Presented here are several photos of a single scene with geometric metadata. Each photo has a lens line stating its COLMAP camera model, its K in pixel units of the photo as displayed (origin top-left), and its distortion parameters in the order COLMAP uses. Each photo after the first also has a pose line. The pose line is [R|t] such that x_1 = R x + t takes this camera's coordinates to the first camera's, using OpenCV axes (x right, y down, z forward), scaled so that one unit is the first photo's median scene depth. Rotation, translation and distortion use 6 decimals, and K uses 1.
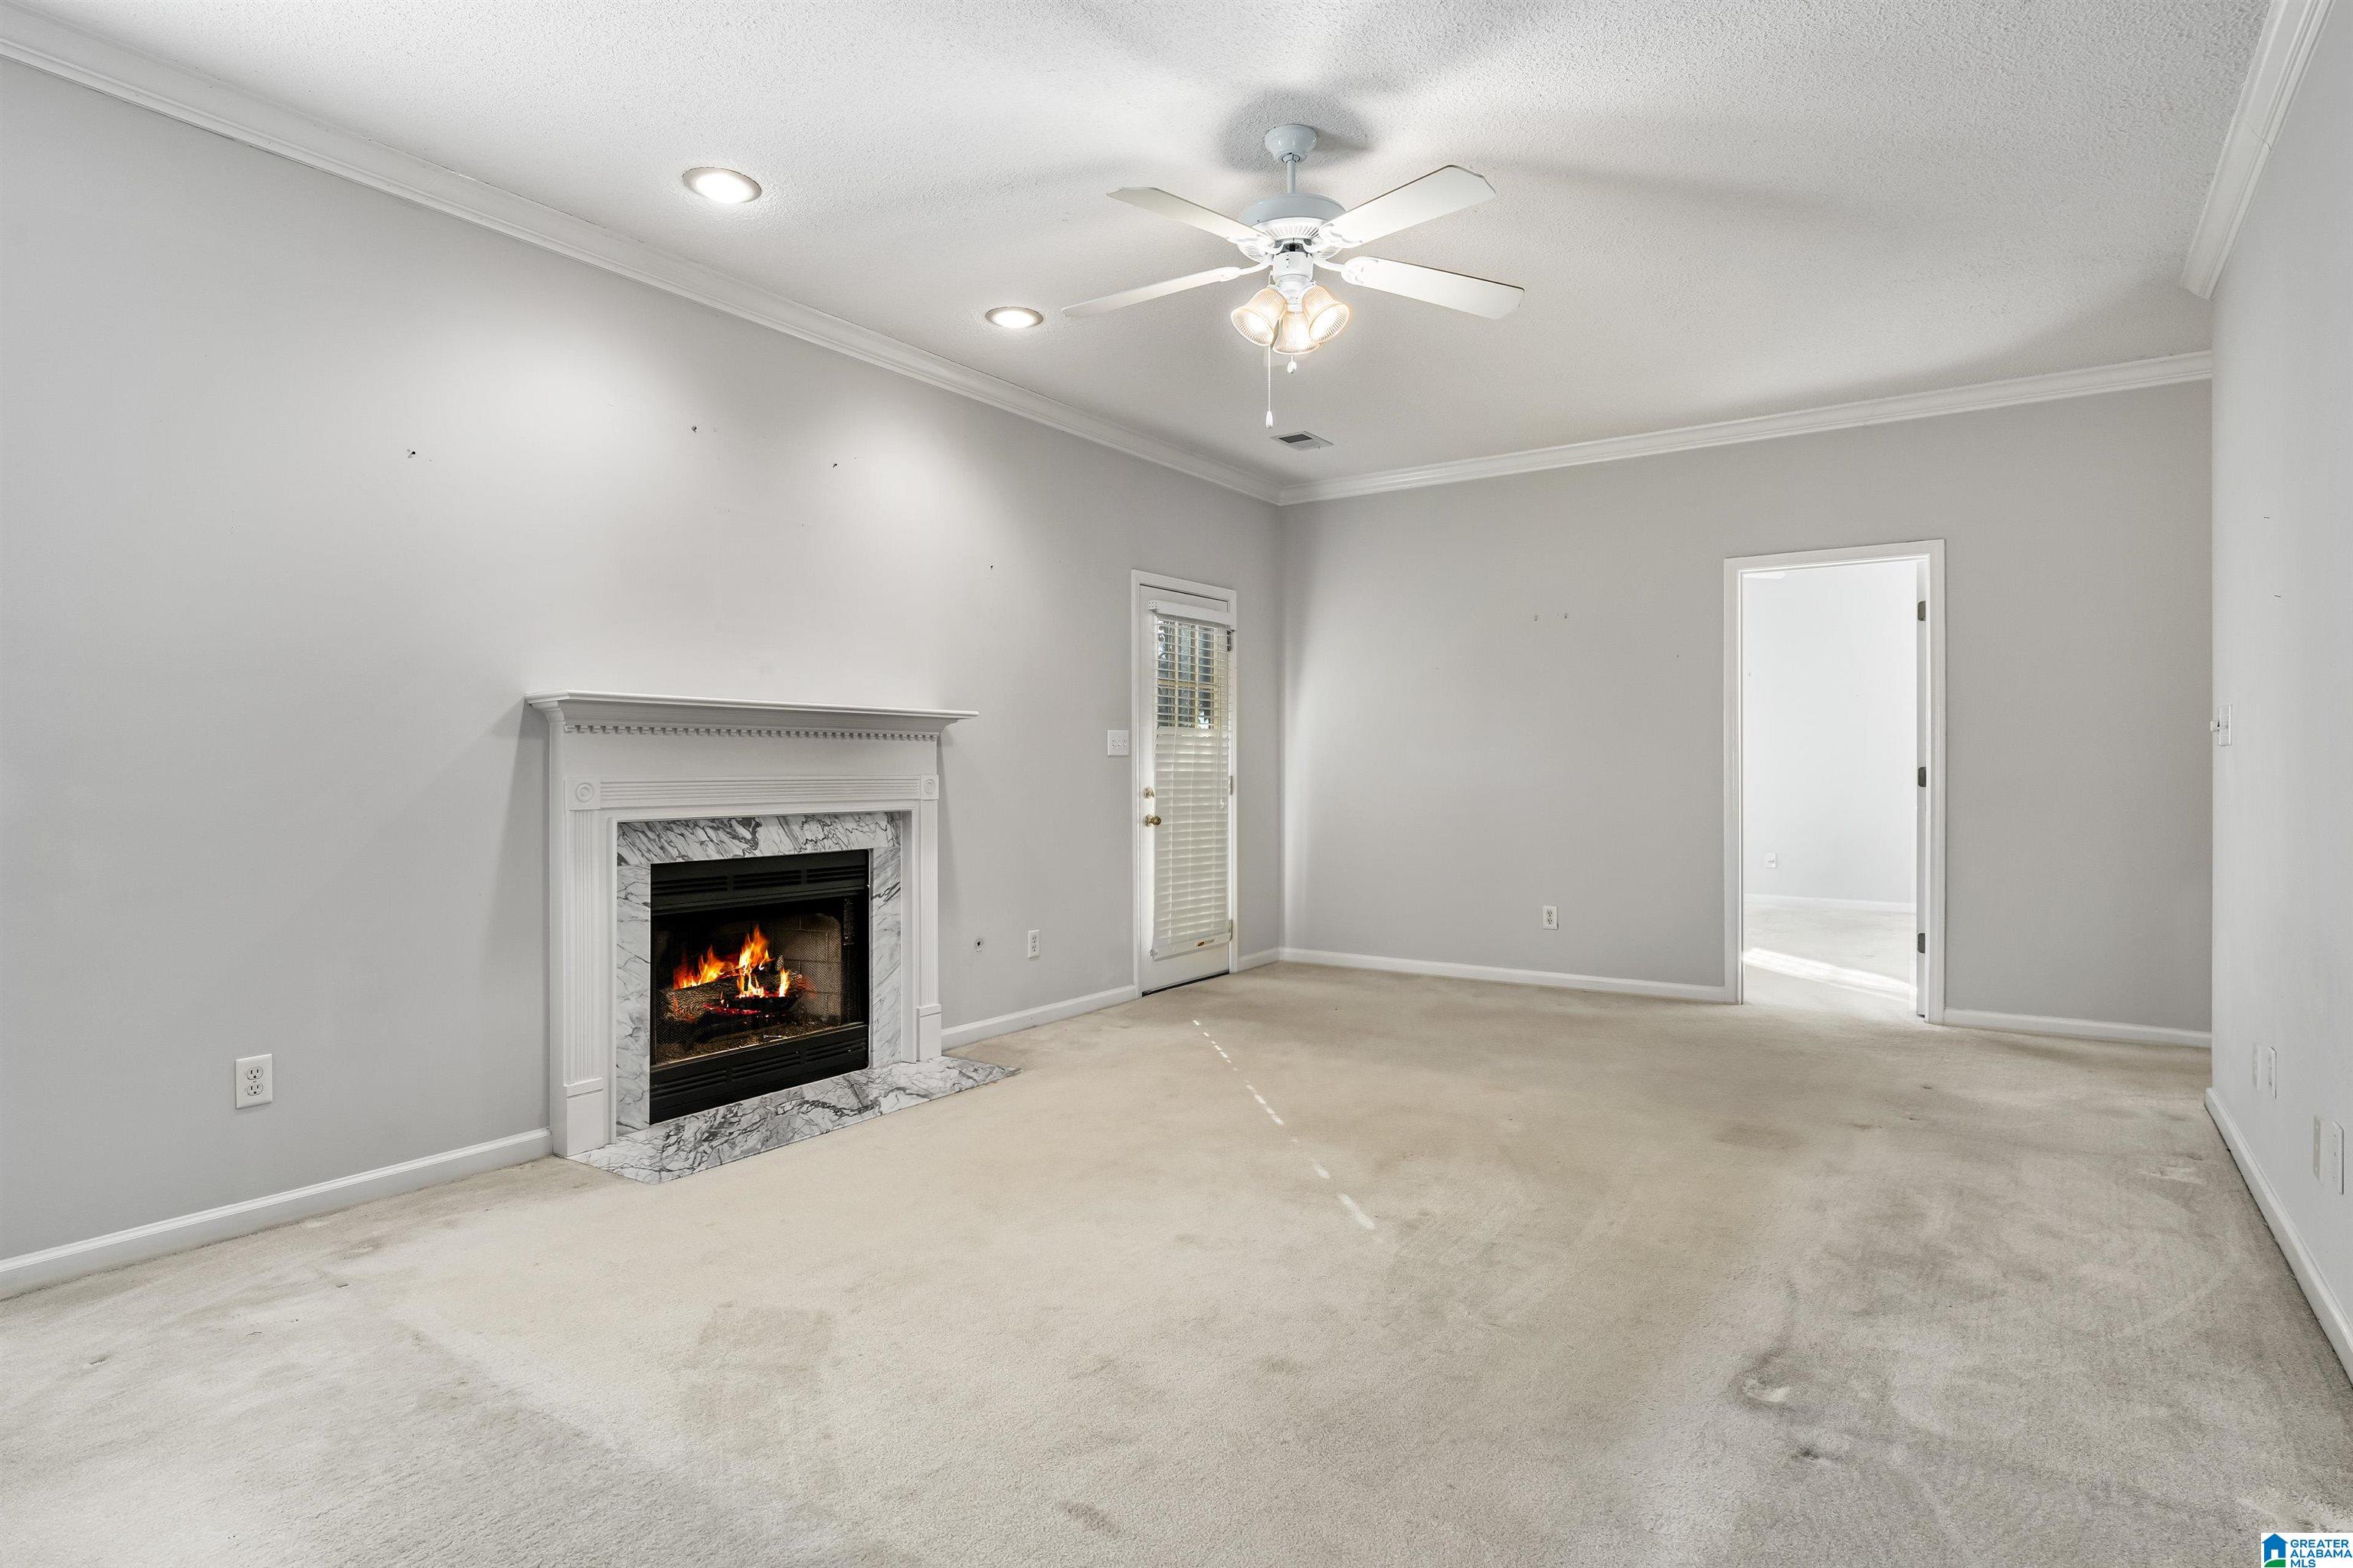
lens RADIAL K [[1239.4, 0, 1188.5], [0, 1239.4, 787.0], [0, 0, 1]] dist [0.000147, 0.000696]
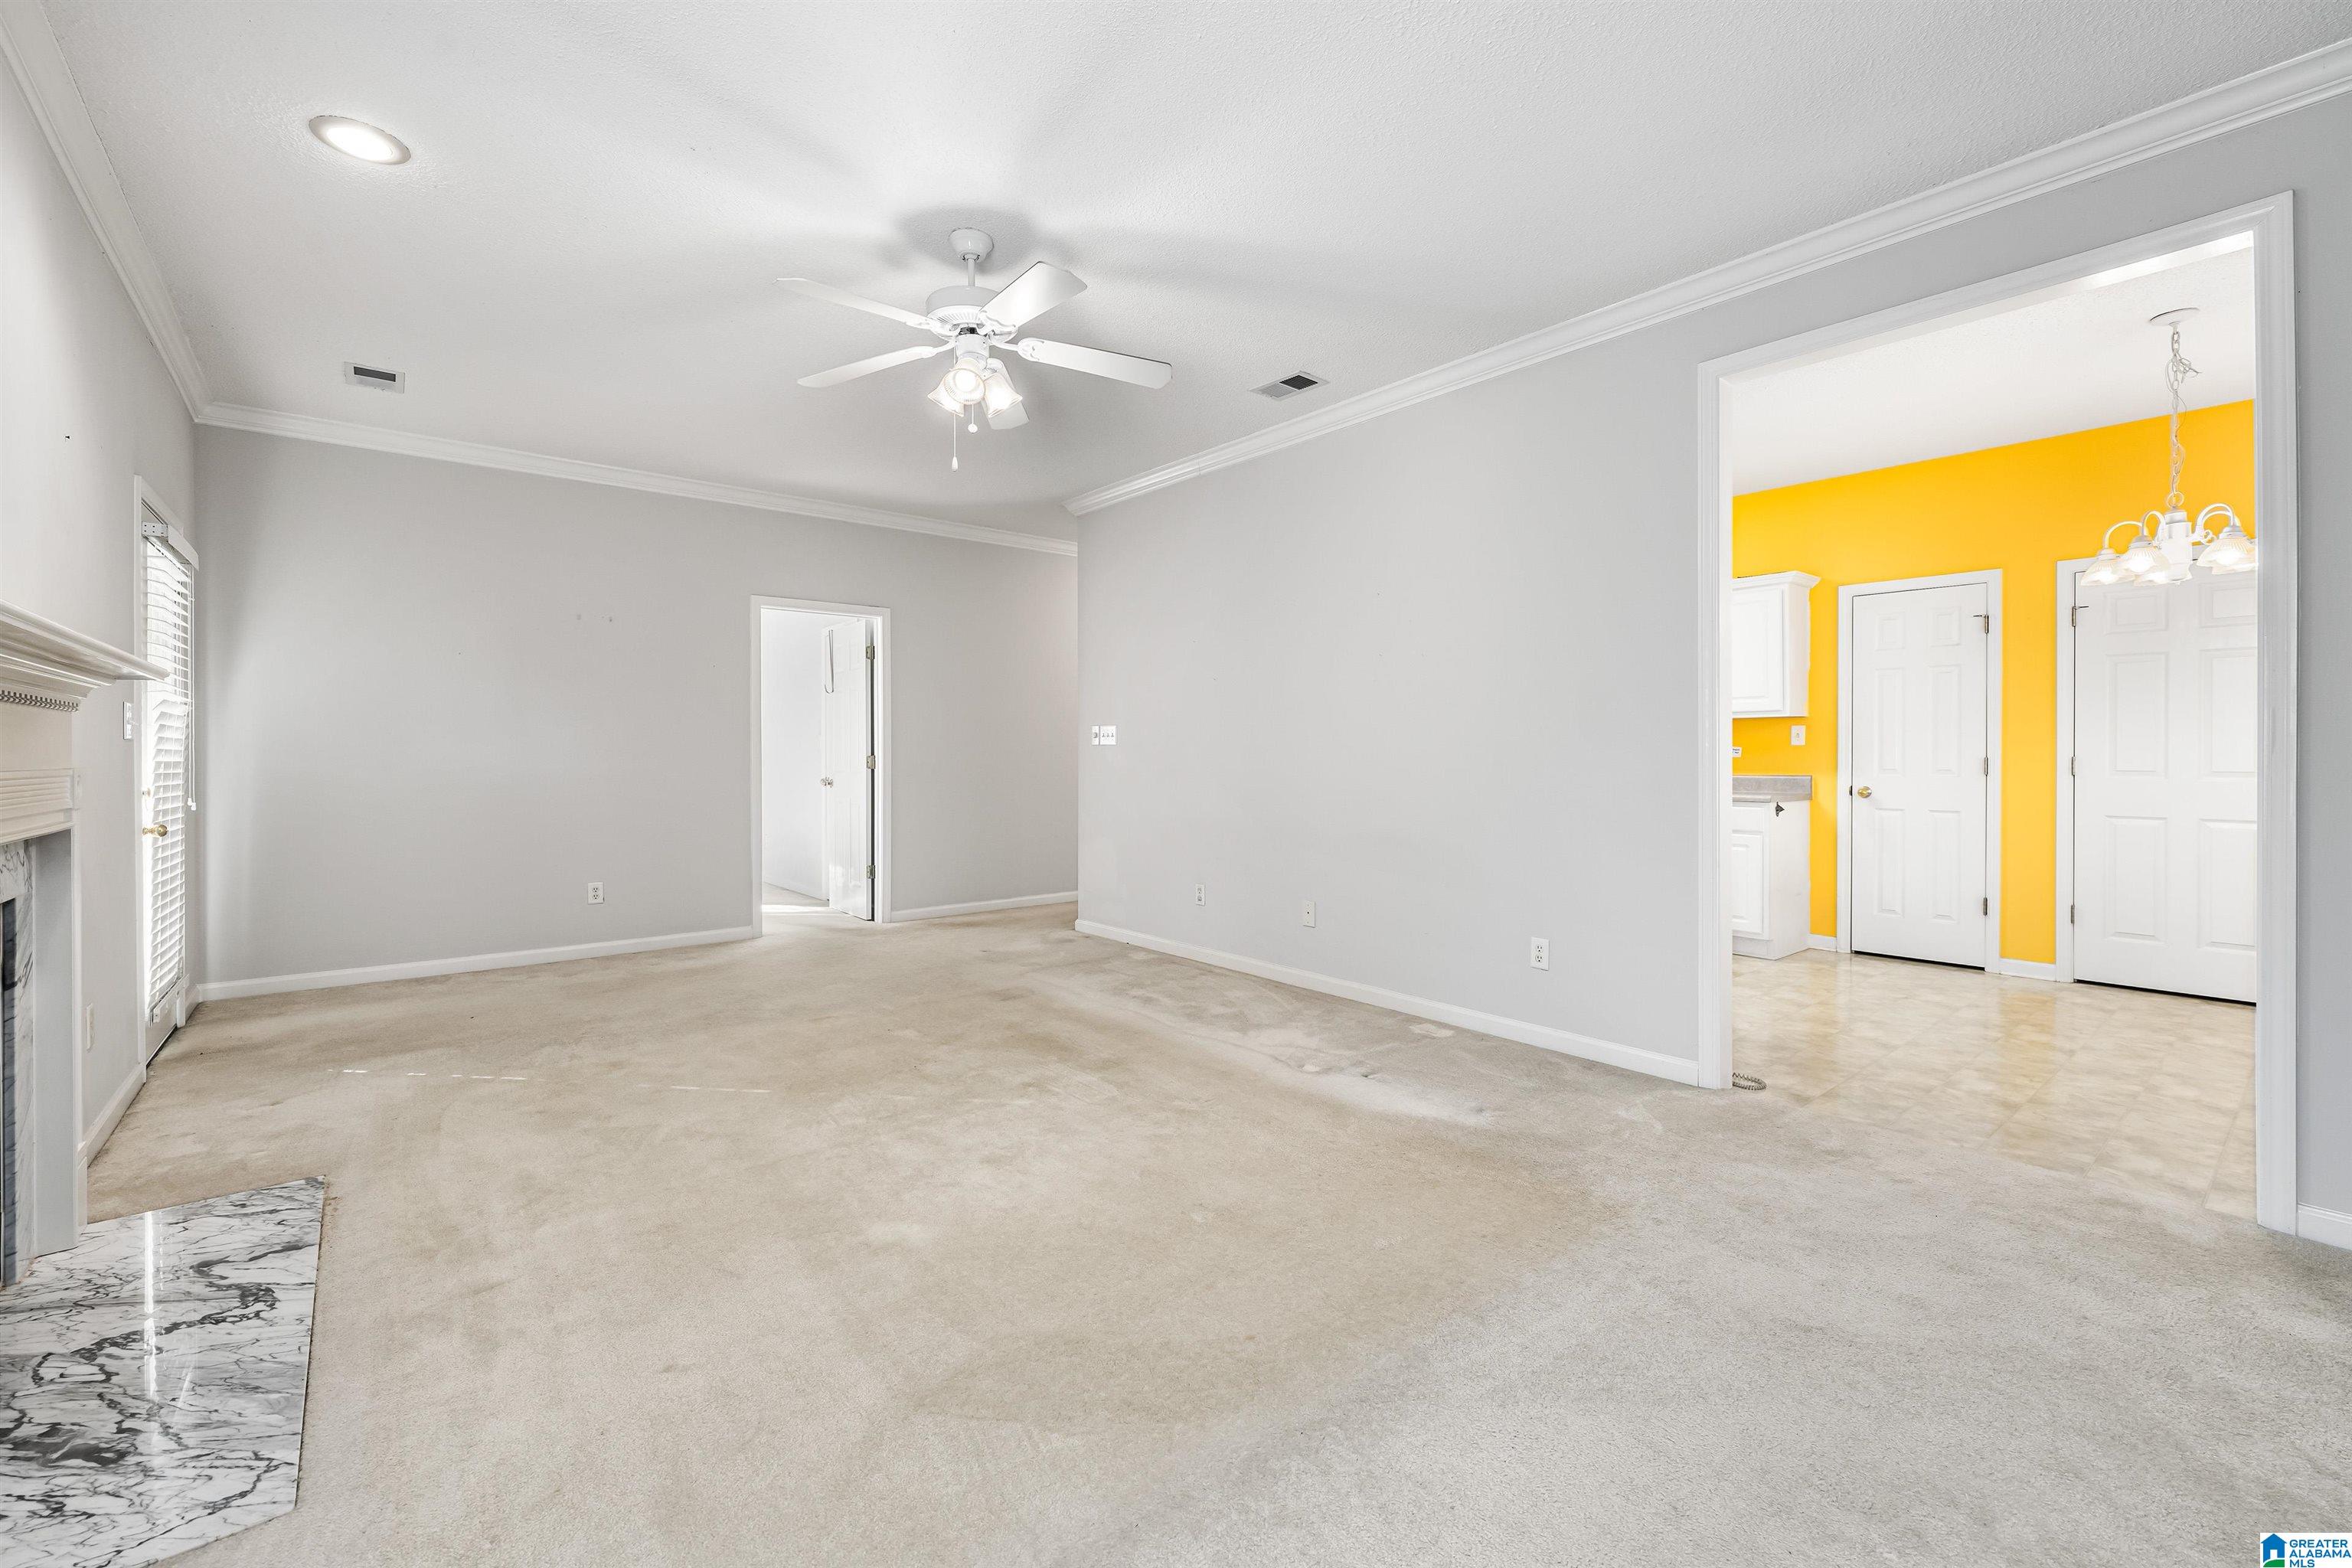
lens RADIAL K [[970.1, 0, 1180.5], [0, 970.1, 762.3], [0, 0, 1]] dist [-0.009643, -0.000307]
pose [[0.279752, -0.001624, 0.960071, -0.576505], [0.013084, 0.999912, -0.002121, -0.002699], [-0.959983, 0.013155, 0.279749, 0.399962]]
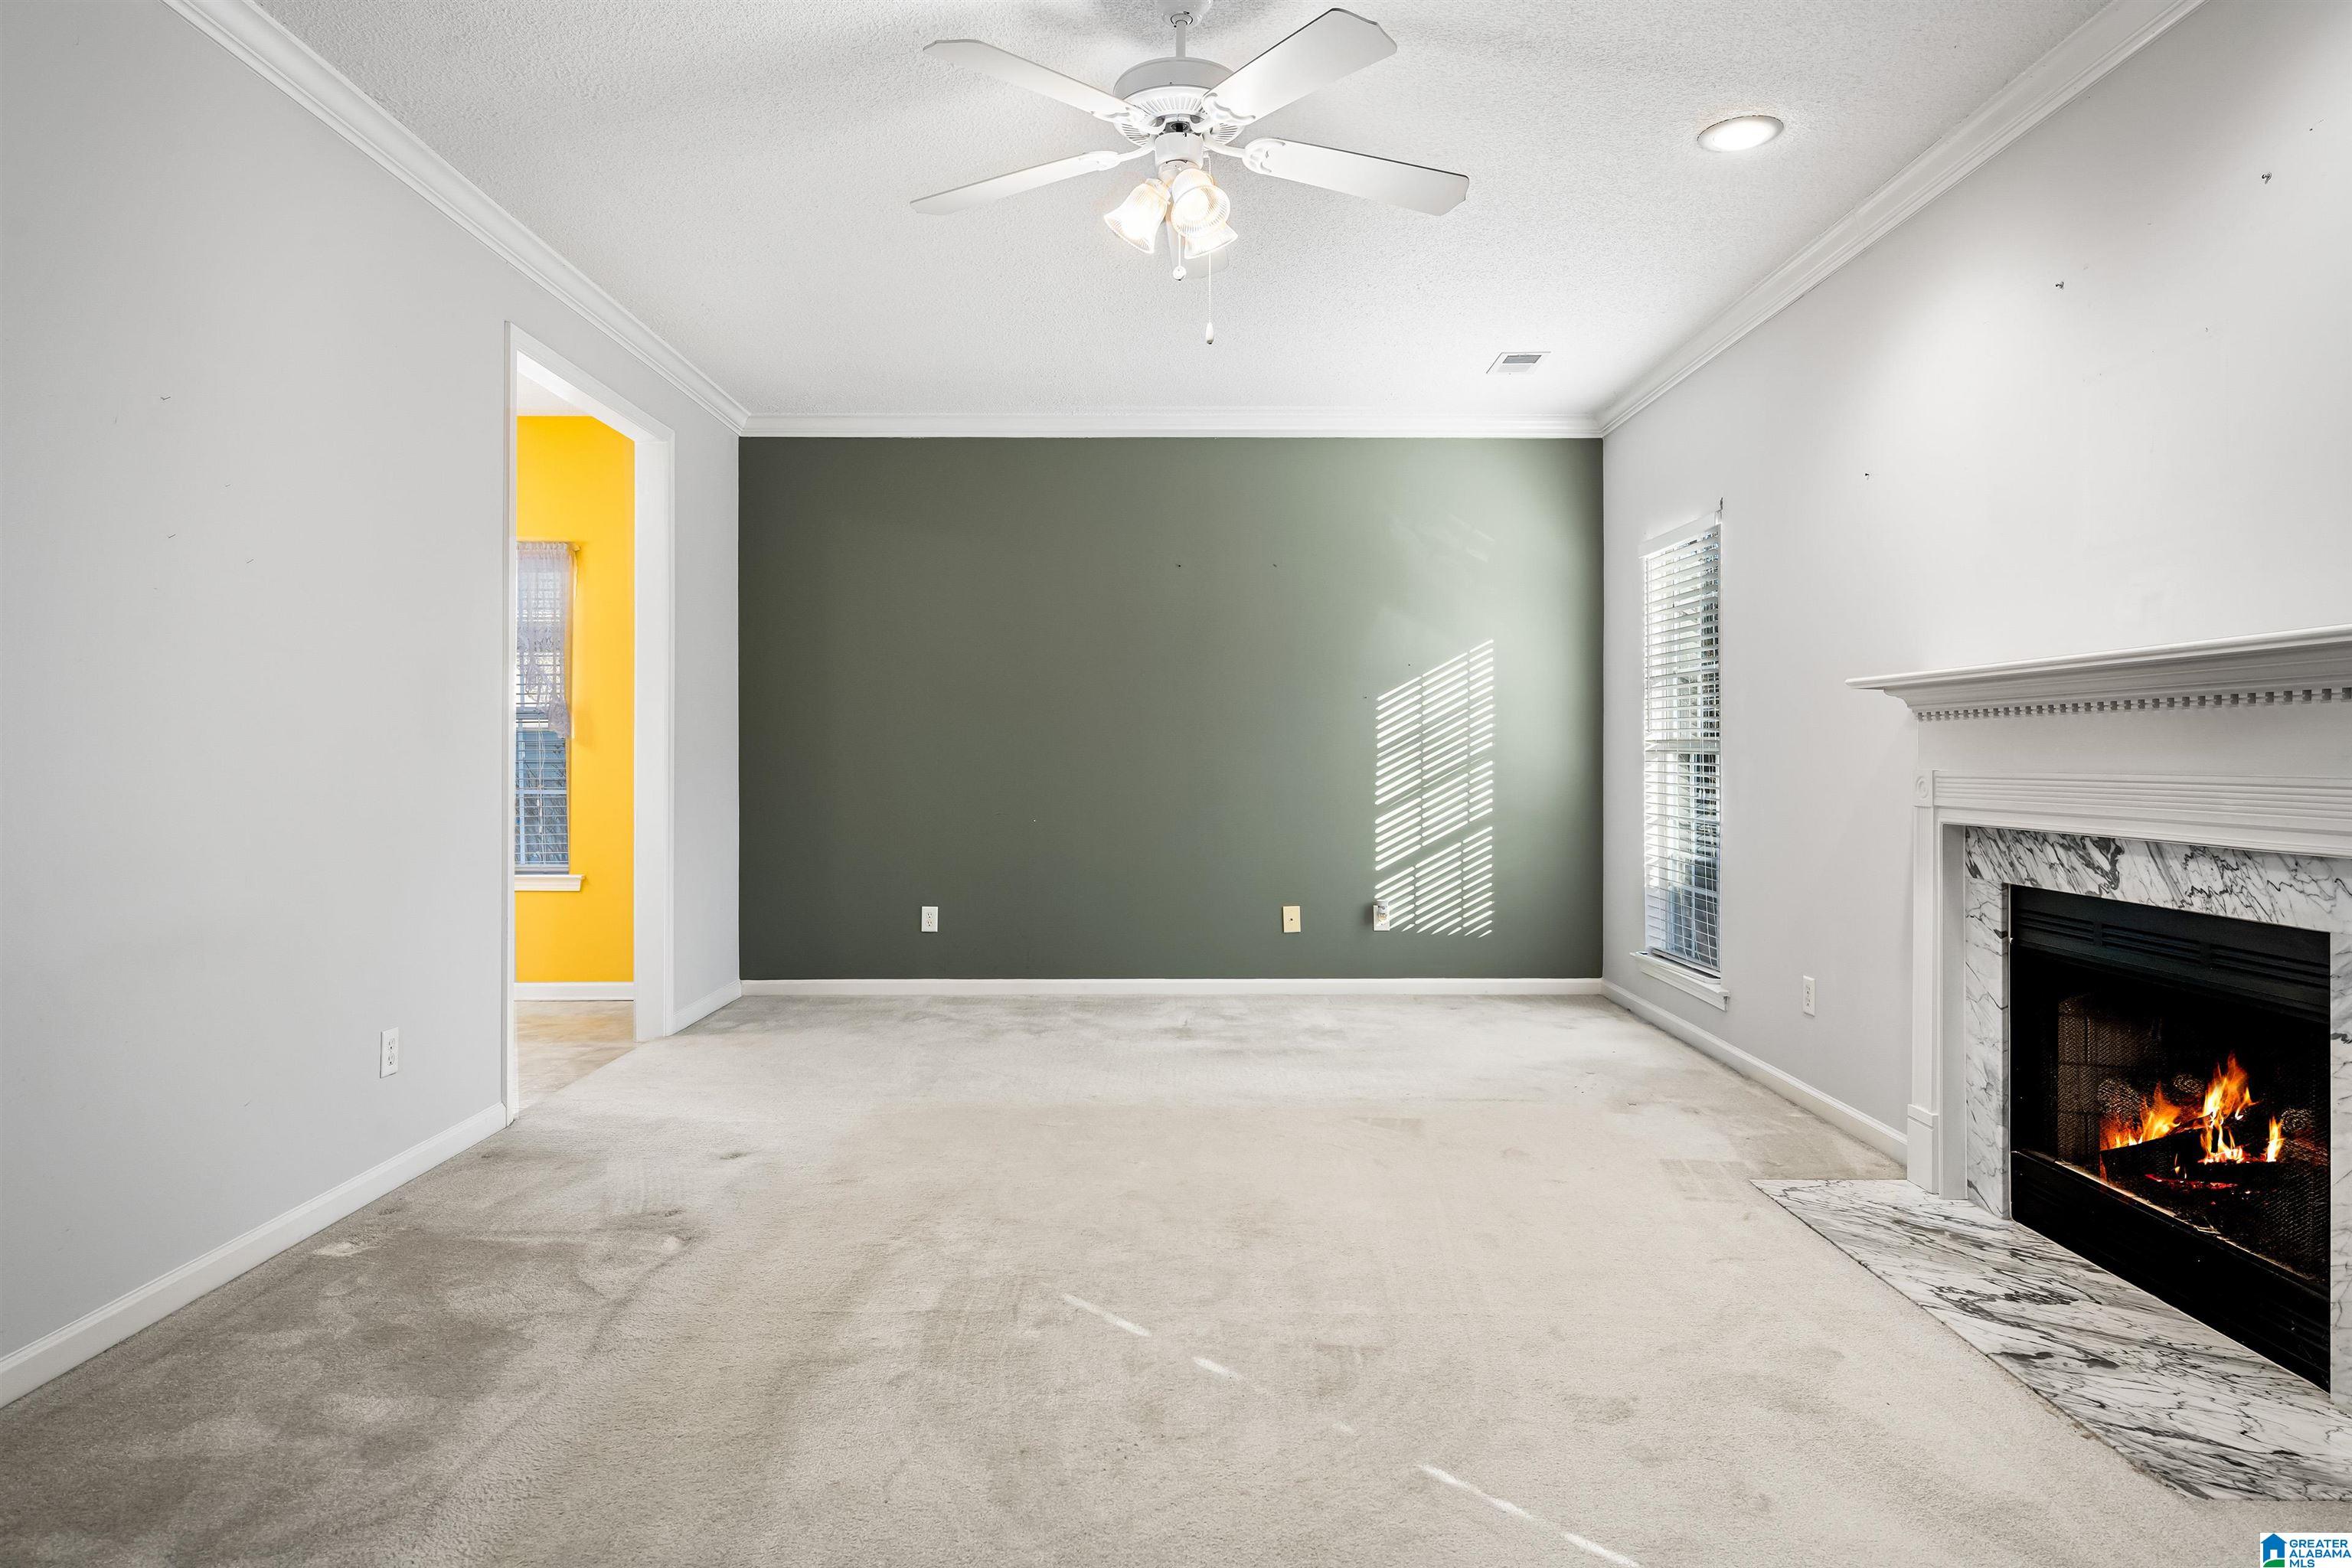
lens RADIAL K [[1319.9, 0, 1193.5], [0, 1319.9, 751.0], [0, 0, 1]] dist [0.003598, -0.001269]
pose [[-0.819784, -0.001932, -0.572670, 0.428854], [-0.008901, 0.999917, 0.009368, -0.022774], [0.572604, 0.012777, -0.819733, 1.278309]]
